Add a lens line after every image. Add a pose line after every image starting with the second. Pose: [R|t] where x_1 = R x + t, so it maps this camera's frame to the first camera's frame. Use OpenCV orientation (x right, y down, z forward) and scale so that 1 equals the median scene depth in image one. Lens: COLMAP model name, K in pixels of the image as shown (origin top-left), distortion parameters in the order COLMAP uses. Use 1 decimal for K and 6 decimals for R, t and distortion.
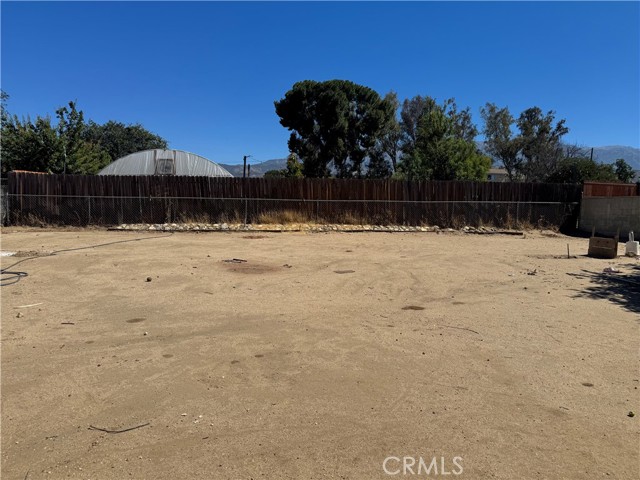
lens RADIAL K [[451.9, 0, 320.5], [0, 451.9, 238.4], [0, 0, 1]] dist [0.040262, -0.055476]
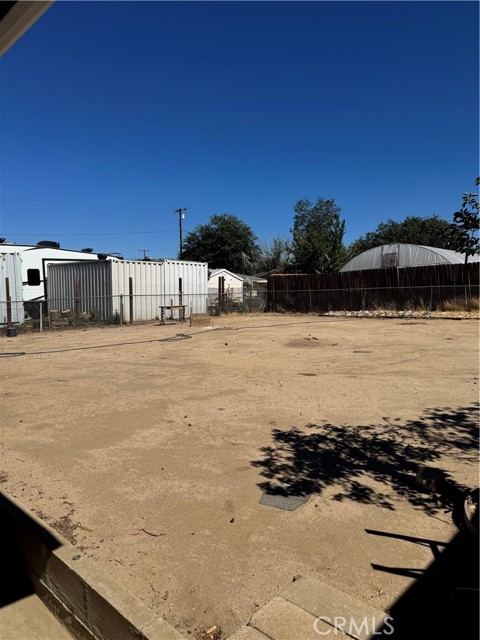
lens RADIAL K [[451.9, 0, 233.3], [0, 451.9, 320.4], [0, 0, 1]] dist [0.040262, -0.055476]
pose [[0.625578, 0.016657, -0.779984, 0.363171], [-0.029135, 0.999573, -0.002021, 0.003959], [0.779617, 0.023989, 0.625797, 0.011311]]
